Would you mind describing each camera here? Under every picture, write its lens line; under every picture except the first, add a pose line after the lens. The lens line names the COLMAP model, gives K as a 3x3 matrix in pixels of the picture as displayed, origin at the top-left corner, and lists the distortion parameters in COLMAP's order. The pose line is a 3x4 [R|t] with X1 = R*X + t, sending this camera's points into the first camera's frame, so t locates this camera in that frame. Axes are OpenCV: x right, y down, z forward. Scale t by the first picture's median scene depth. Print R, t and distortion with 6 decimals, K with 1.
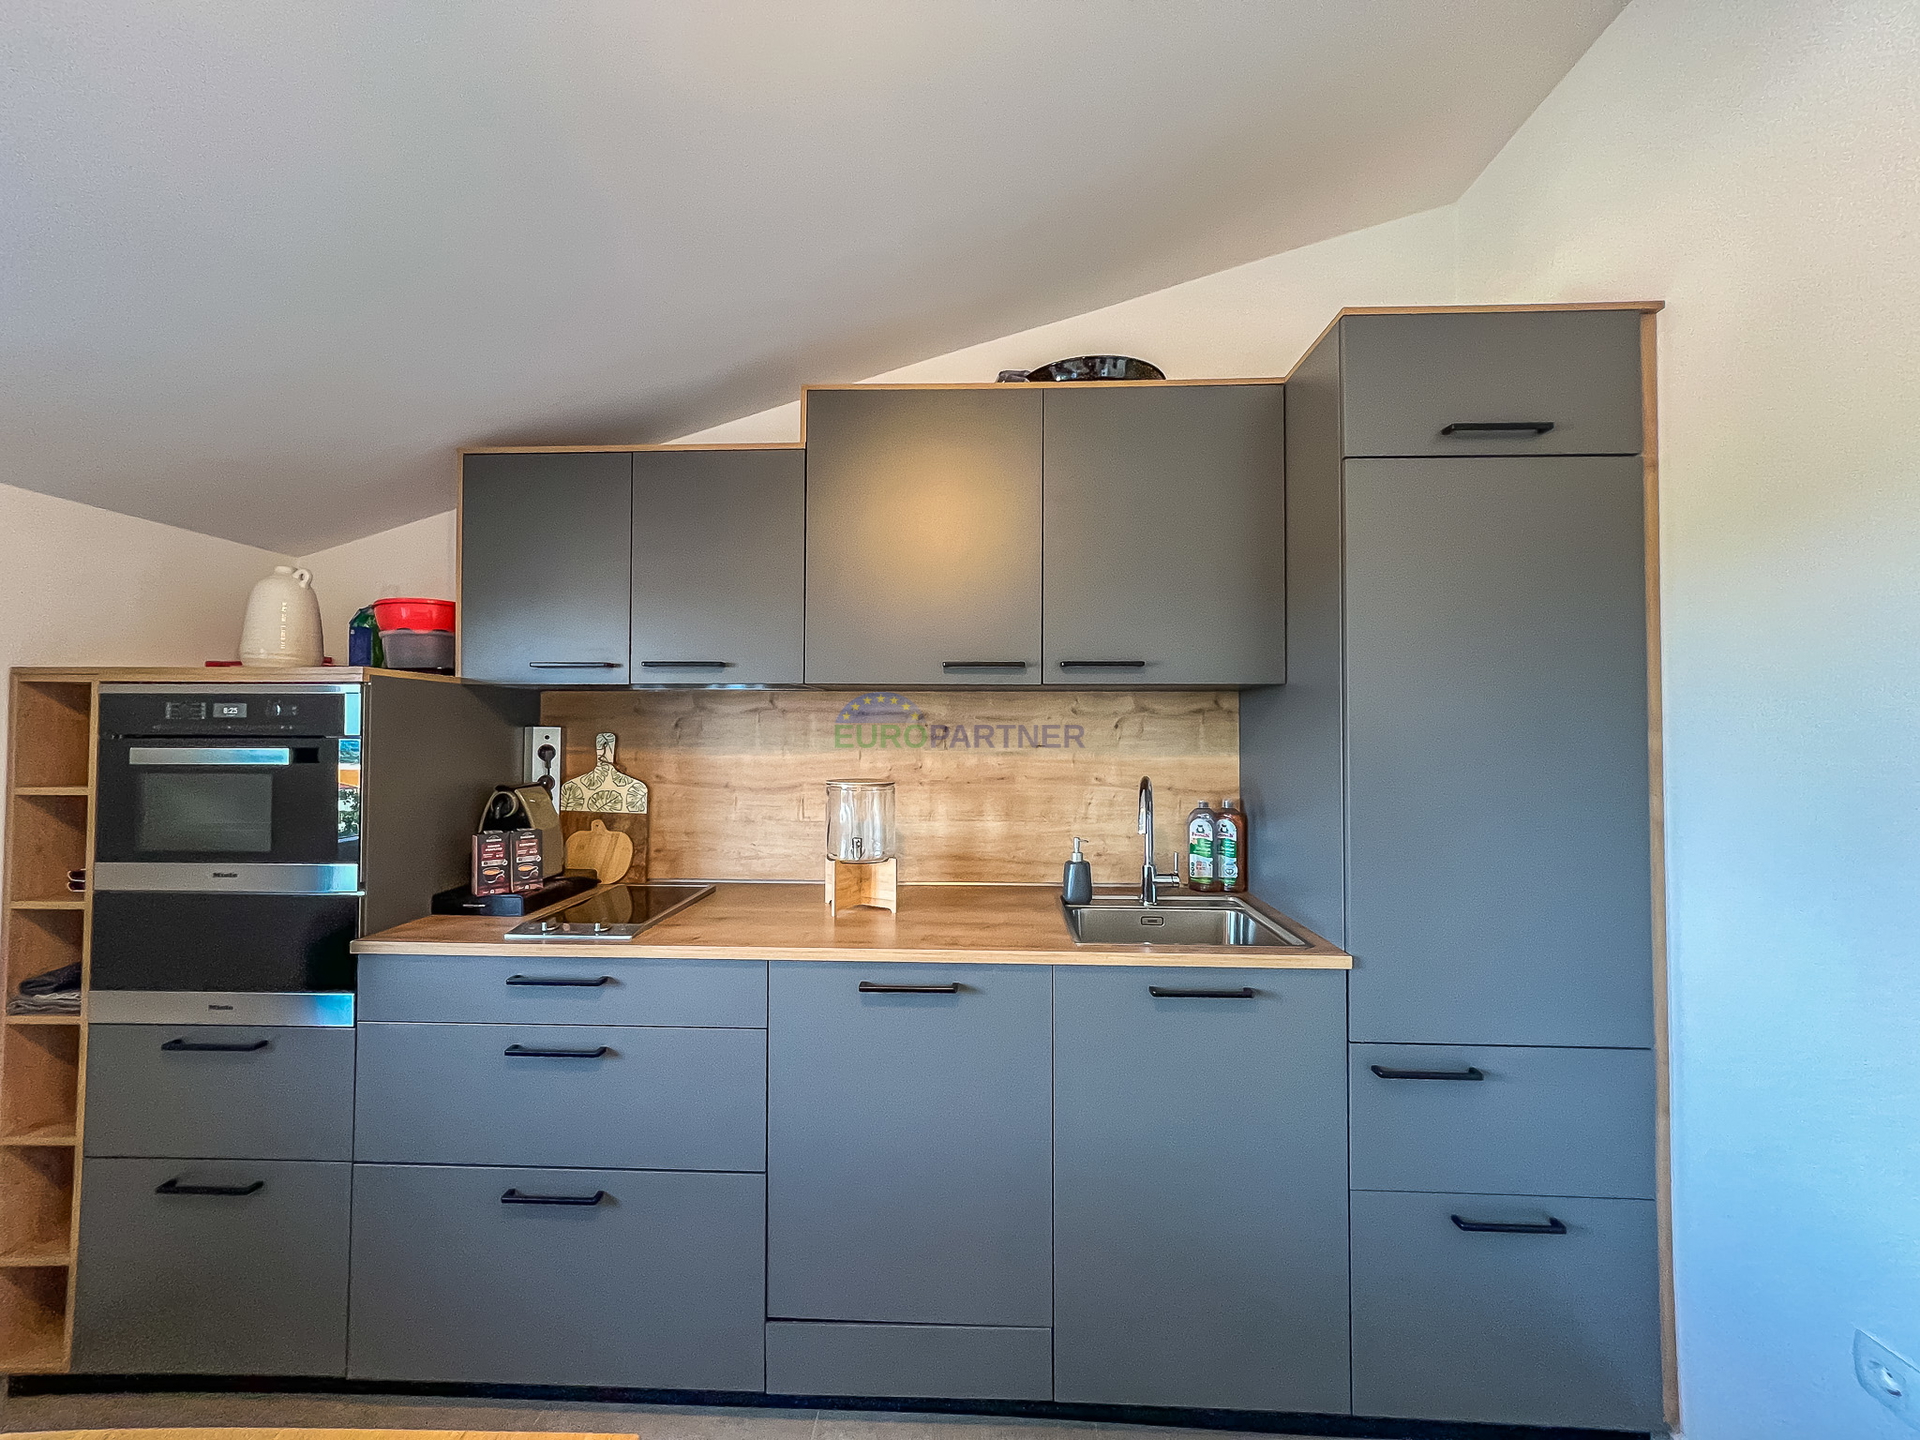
lens RADIAL K [[768.3, 0, 954.1], [0, 768.3, 716.4], [0, 0, 1]] dist [-0.005567, 0.003648]
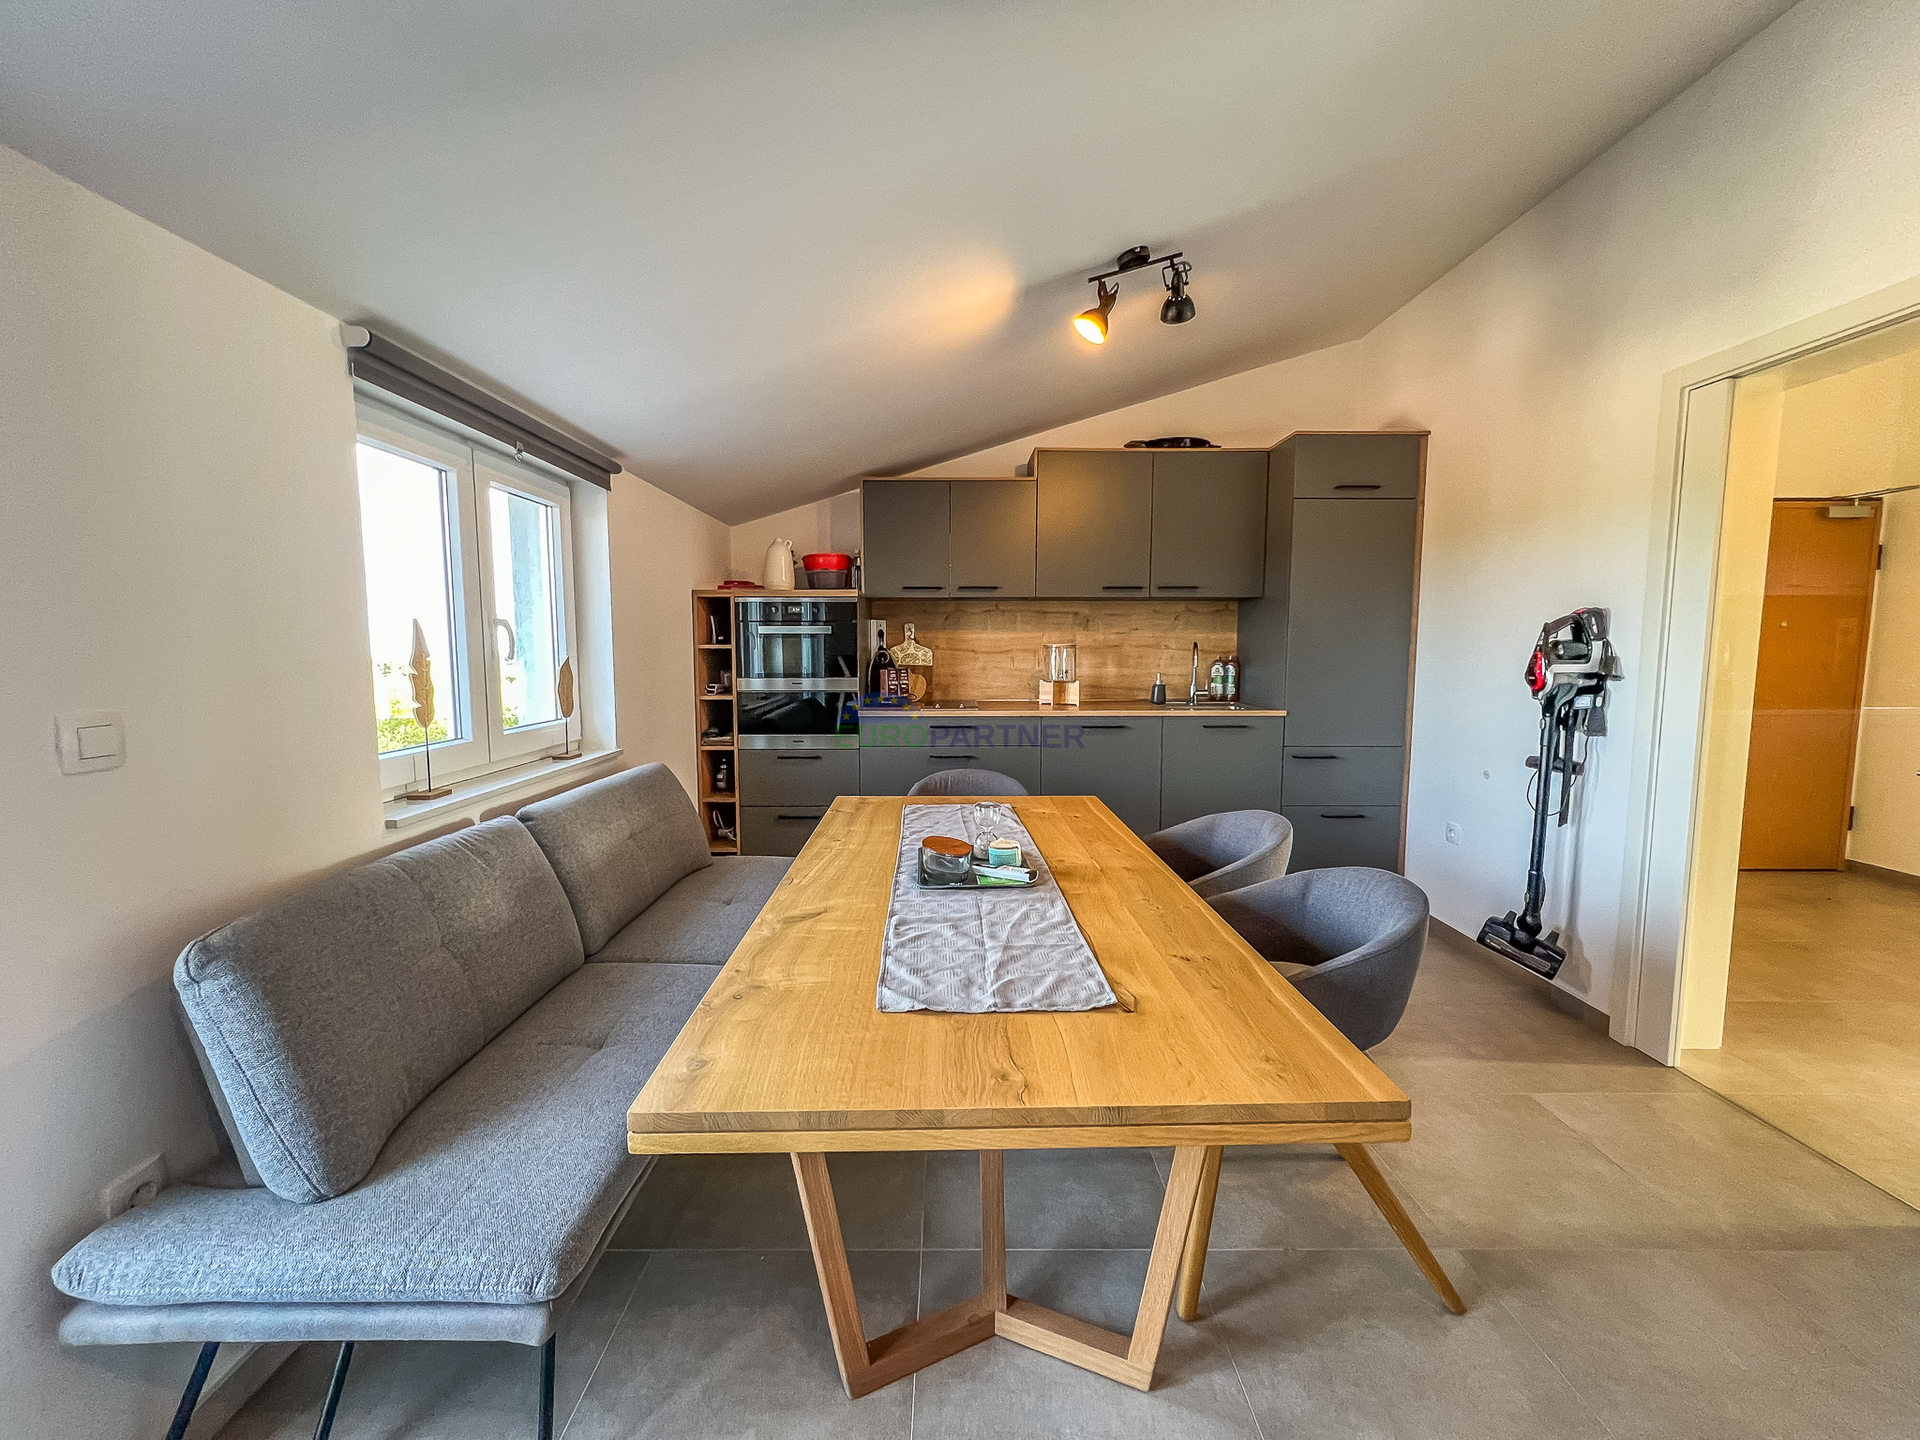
lens RADIAL K [[768.3, 0, 954.1], [0, 768.3, 716.7], [0, 0, 1]] dist [-0.005567, 0.003648]
pose [[0.998943, -0.007840, 0.045288, -0.464350], [0.002558, 0.993301, 0.115525, 0.034829], [-0.045890, -0.115287, 0.992272, -0.987933]]
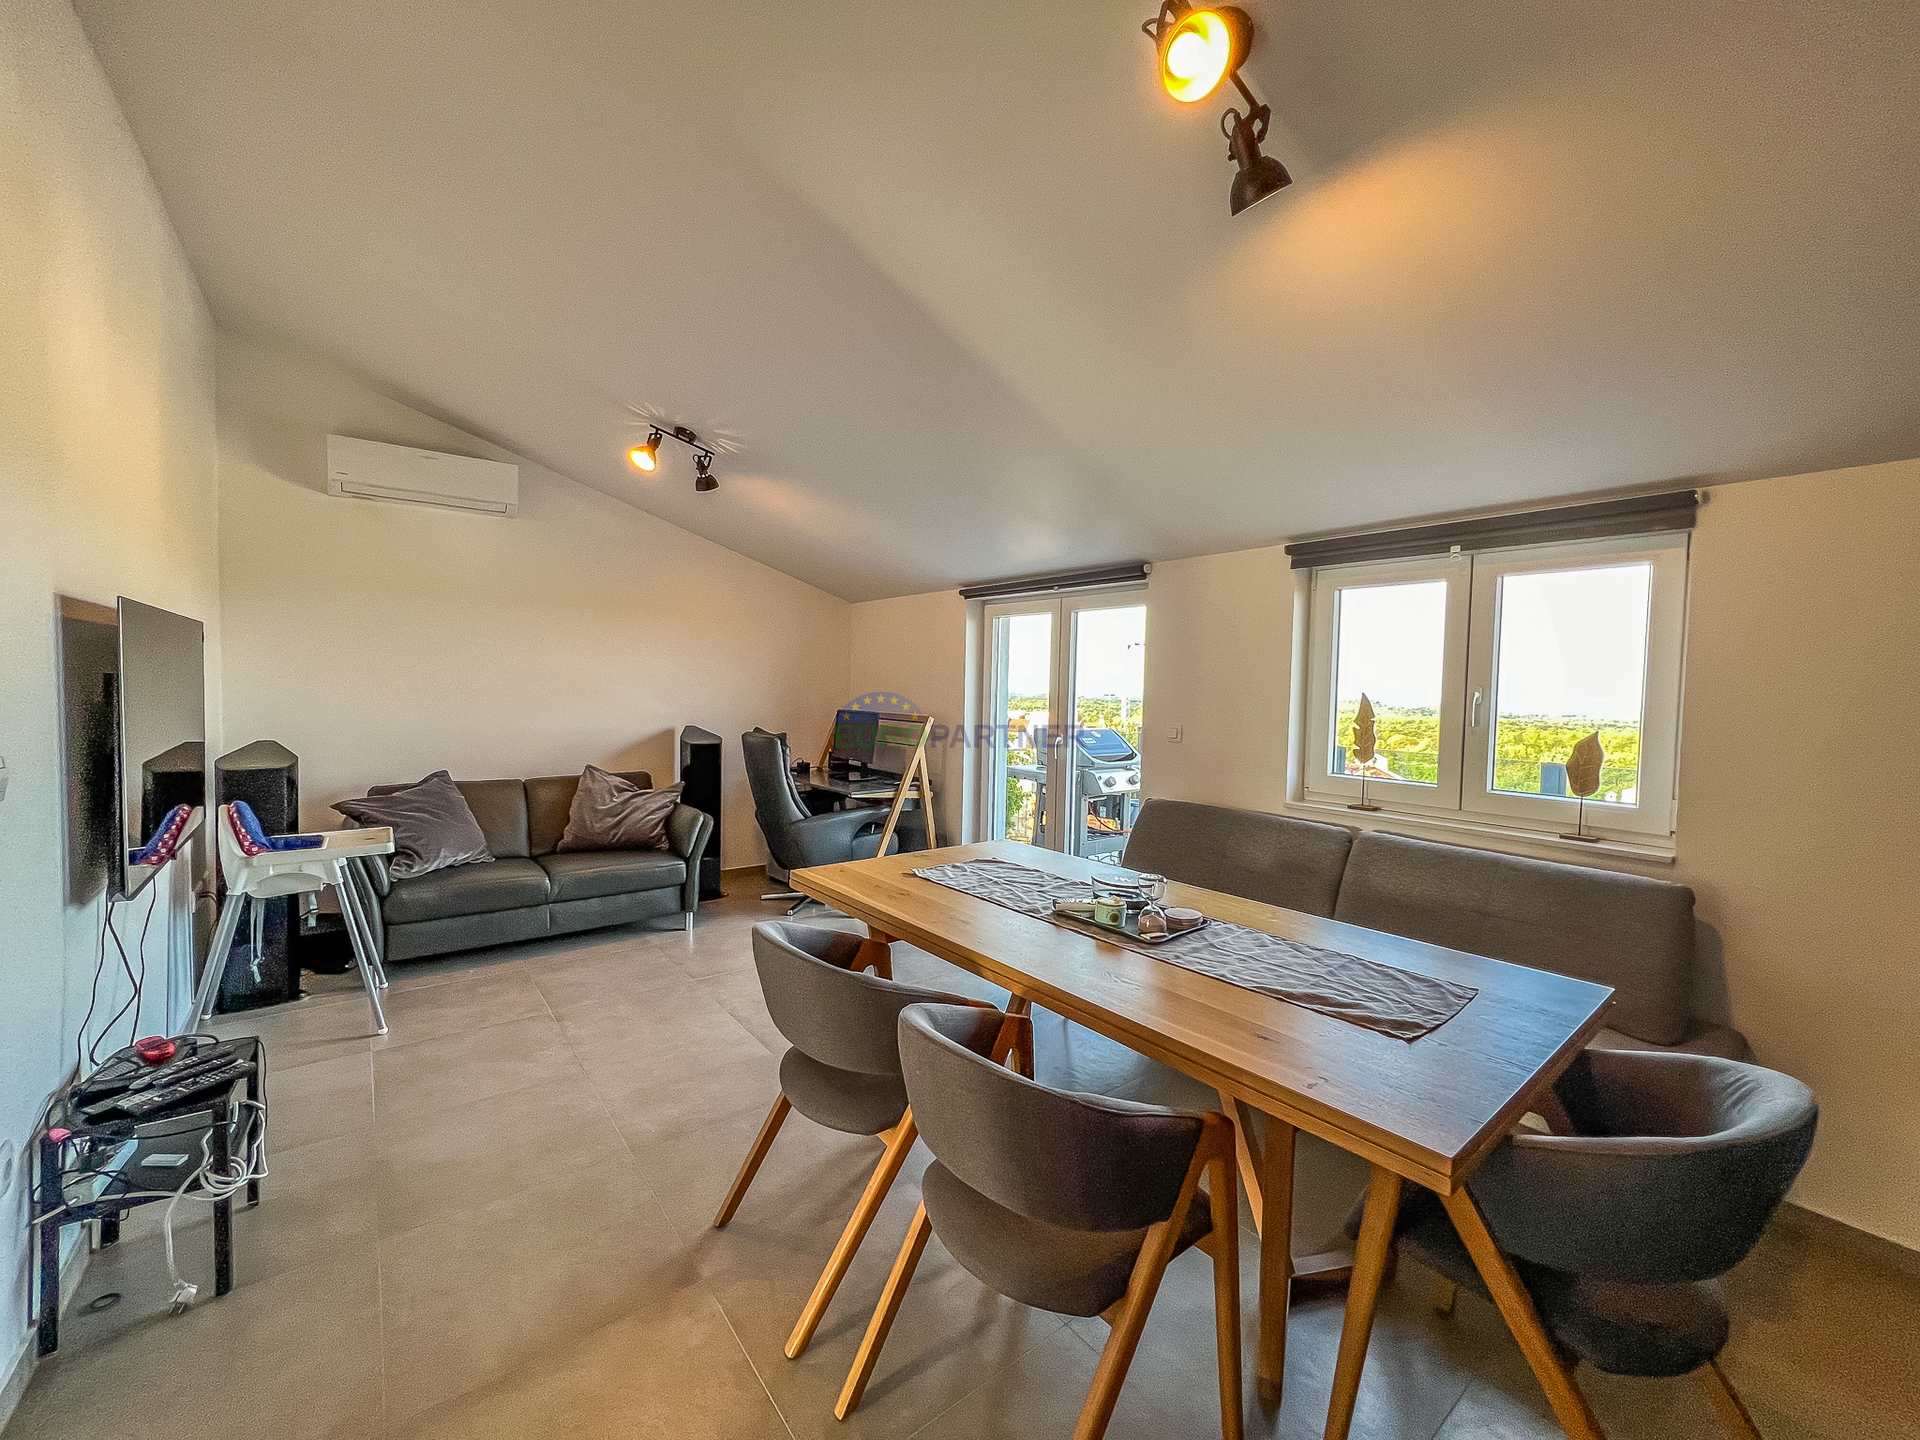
lens RADIAL K [[768.3, 0, 954.8], [0, 768.3, 719.1], [0, 0, 1]] dist [-0.005567, 0.003648]
pose [[-0.758479, 0.011649, -0.651593, 0.424086], [-0.009494, 0.999537, 0.028921, 0.036839], [0.651628, 0.028122, -0.758017, 0.520359]]
